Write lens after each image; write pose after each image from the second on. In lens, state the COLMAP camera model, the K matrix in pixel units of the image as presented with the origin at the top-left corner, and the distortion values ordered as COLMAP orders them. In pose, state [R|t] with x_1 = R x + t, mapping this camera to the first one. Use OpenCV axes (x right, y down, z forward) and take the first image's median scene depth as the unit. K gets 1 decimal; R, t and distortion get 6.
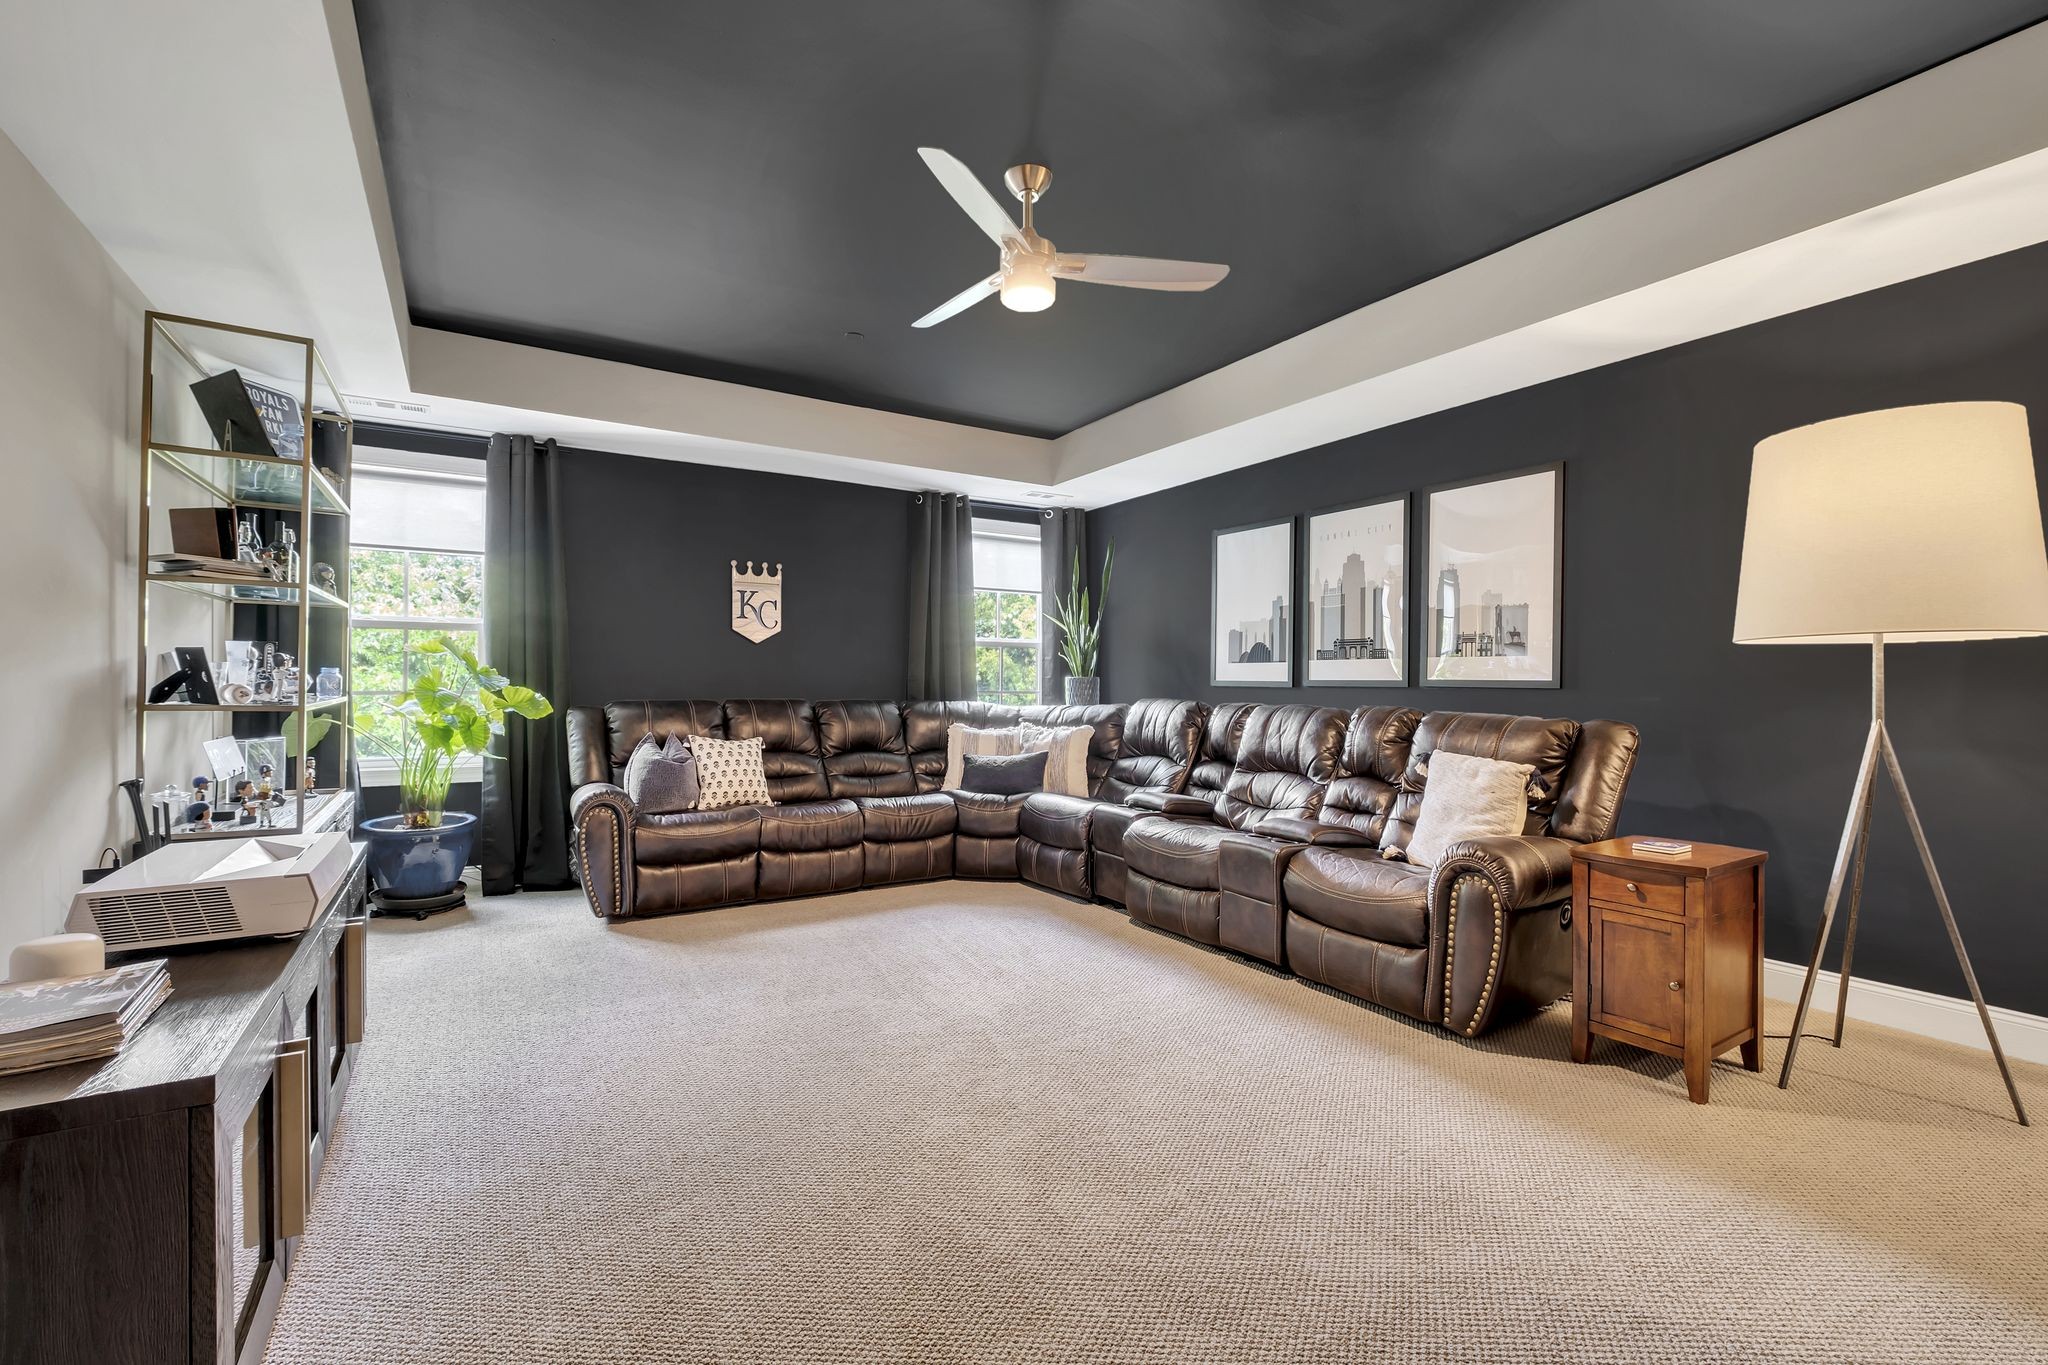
lens RADIAL K [[893.1, 0, 1023.0], [0, 893.1, 687.0], [0, 0, 1]] dist [-0.009668, 0.000080]
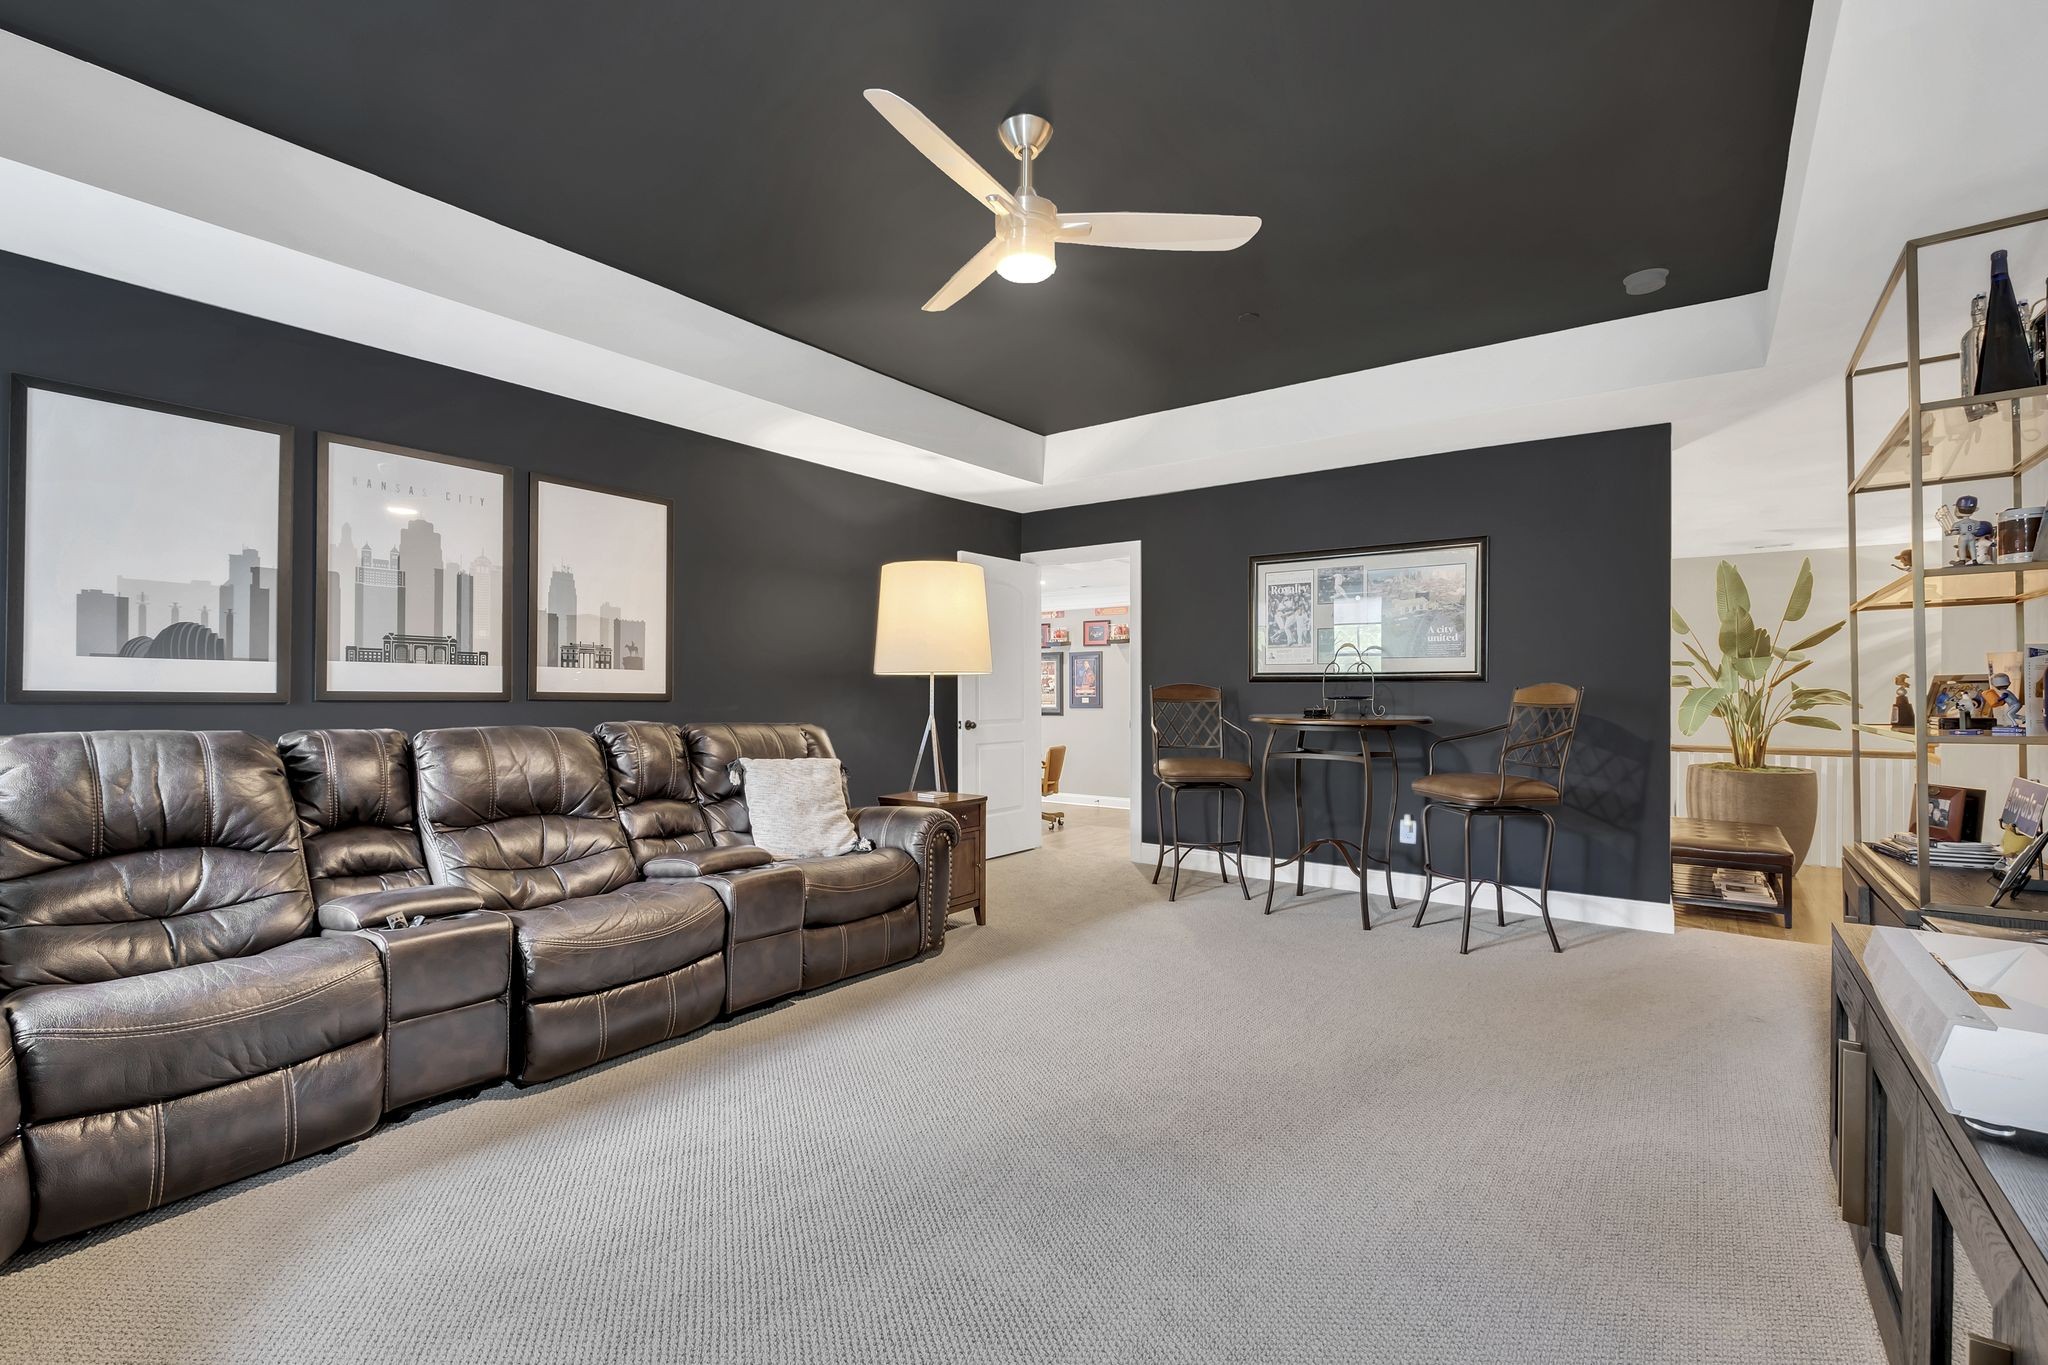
lens RADIAL K [[893.1, 0, 1015.4], [0, 893.1, 684.6], [0, 0, 1]] dist [-0.009668, 0.000080]
pose [[-0.355284, 0.007788, 0.934726, -0.491887], [0.000094, 0.999966, -0.008296, -0.006699], [-0.934758, -0.002859, -0.355273, 0.794262]]
